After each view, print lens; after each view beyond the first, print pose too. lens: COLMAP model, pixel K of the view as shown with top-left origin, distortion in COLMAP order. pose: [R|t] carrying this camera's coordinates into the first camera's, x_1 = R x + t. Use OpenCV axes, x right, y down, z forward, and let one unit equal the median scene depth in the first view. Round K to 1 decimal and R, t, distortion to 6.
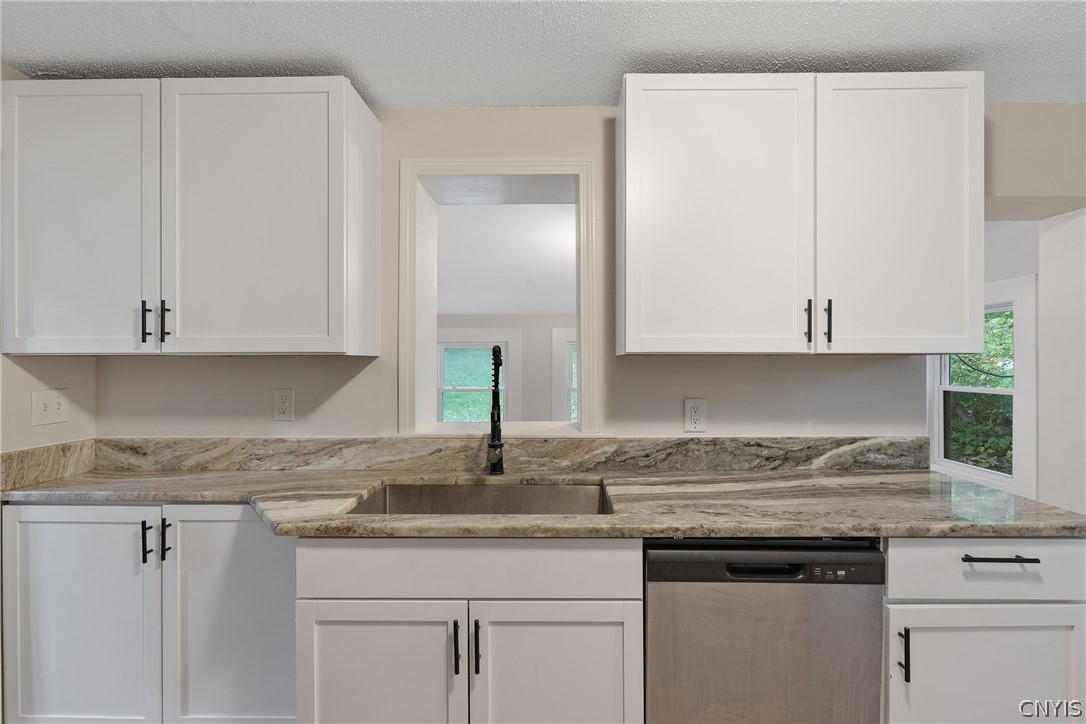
lens RADIAL K [[482.3, 0, 555.2], [0, 482.3, 364.1], [0, 0, 1]] dist [-0.004933, 0.001436]
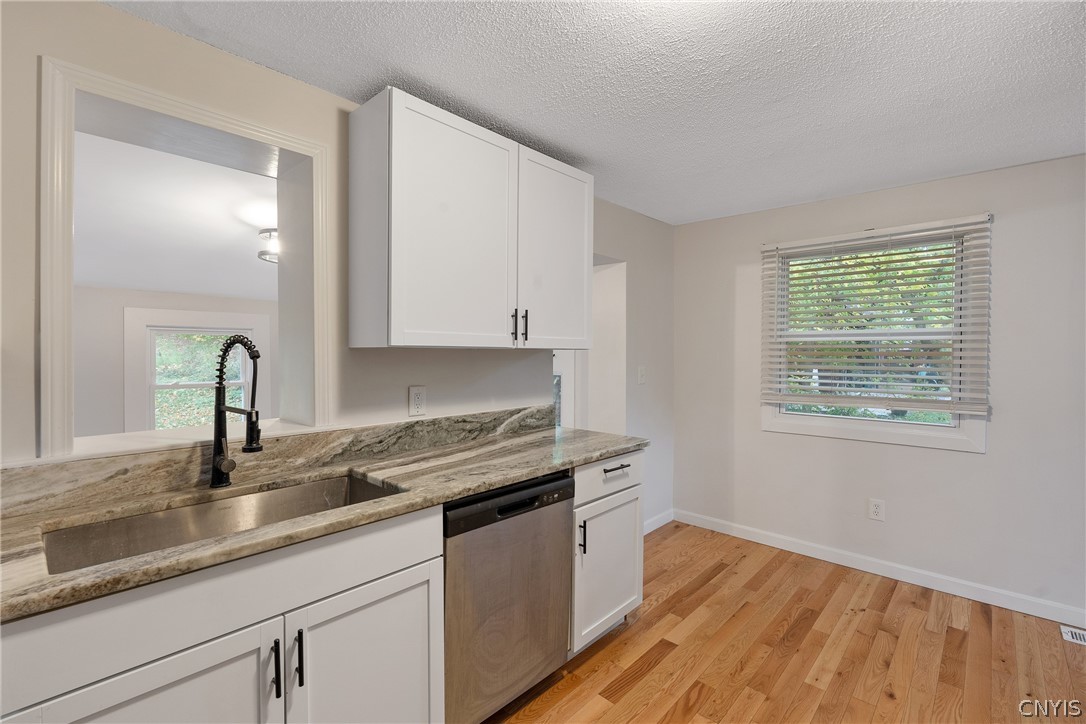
lens RADIAL K [[482.3, 0, 545.7], [0, 482.3, 361.0], [0, 0, 1]] dist [-0.004933, 0.001436]
pose [[0.671795, -0.009399, 0.740678, -0.373319], [-0.001974, 0.999893, 0.014479, -0.005283], [-0.740735, -0.011189, 0.671704, 0.013450]]
